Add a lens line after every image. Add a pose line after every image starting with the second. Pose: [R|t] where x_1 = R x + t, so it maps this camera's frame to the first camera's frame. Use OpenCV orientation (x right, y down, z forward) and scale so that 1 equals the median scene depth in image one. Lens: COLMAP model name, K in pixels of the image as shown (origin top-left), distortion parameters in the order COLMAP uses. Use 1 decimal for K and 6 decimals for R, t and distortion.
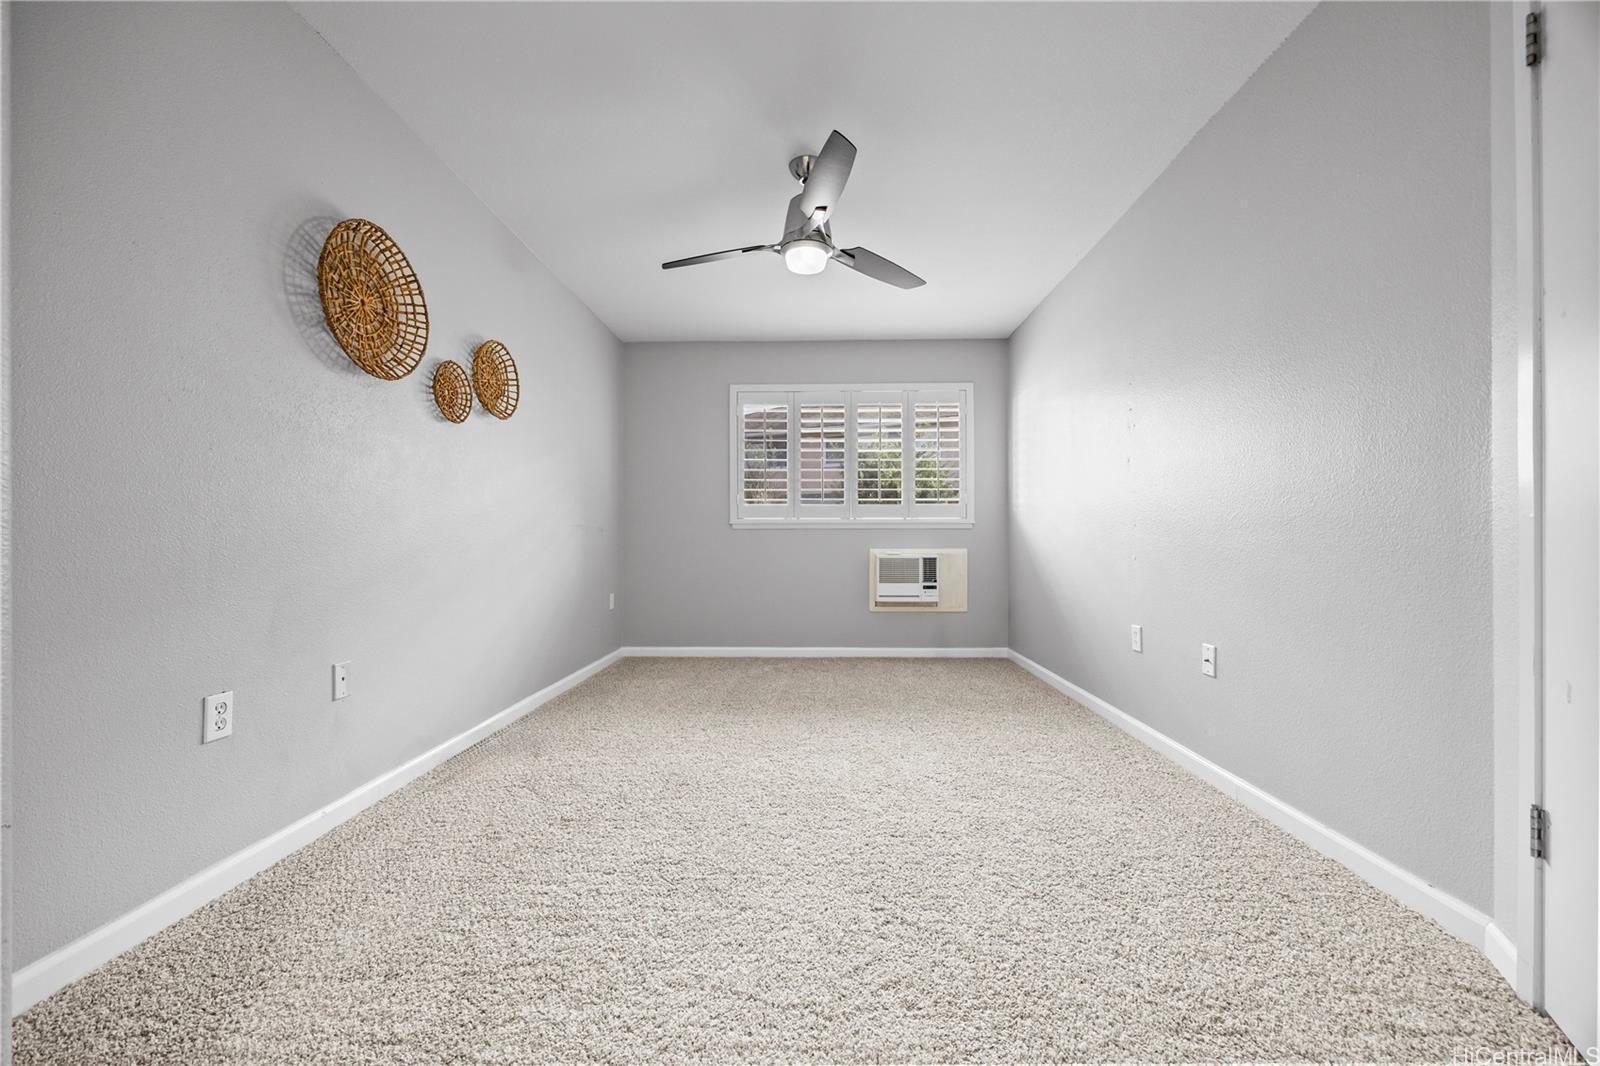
lens RADIAL K [[573.5, 0, 860.8], [0, 573.5, 534.0], [0, 0, 1]] dist [-0.002384, 0.000045]
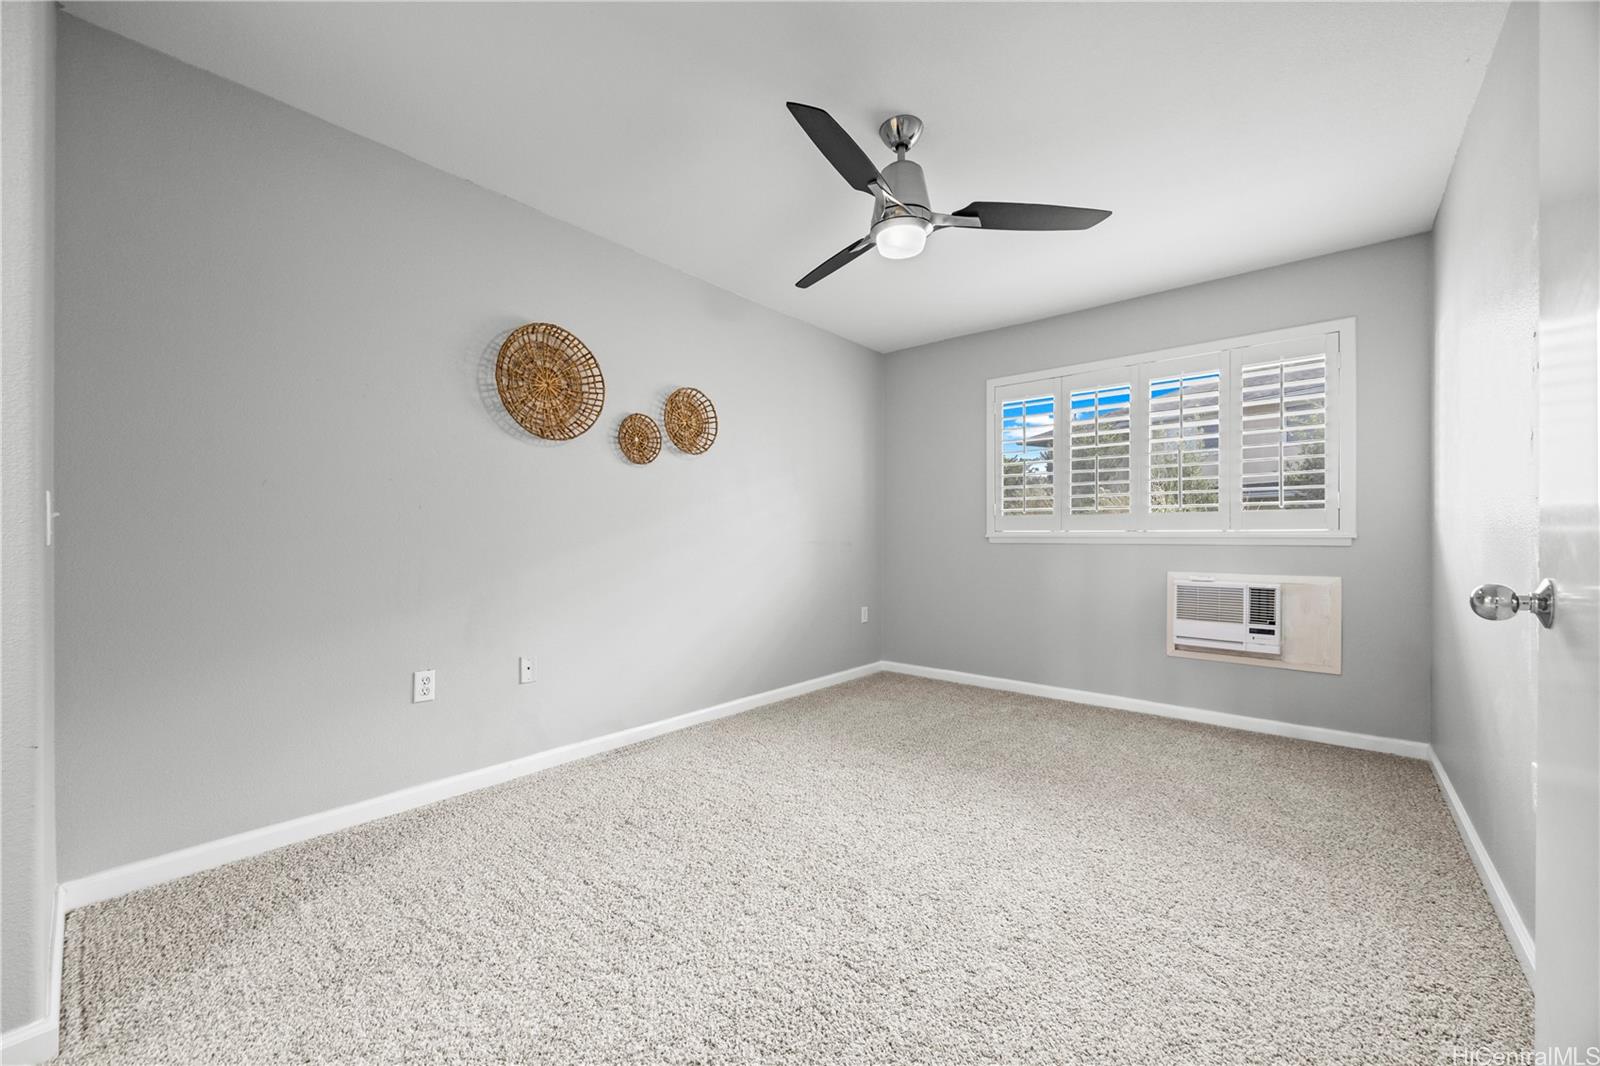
lens RADIAL K [[612.6, 0, 787.0], [0, 612.6, 539.4], [0, 0, 1]] dist [-0.002435, 0.000464]
pose [[0.777142, 0.004618, -0.629309, 0.389646], [-0.004405, 0.999988, 0.001897, -0.045195], [0.629310, 0.001298, 0.777153, 0.219267]]
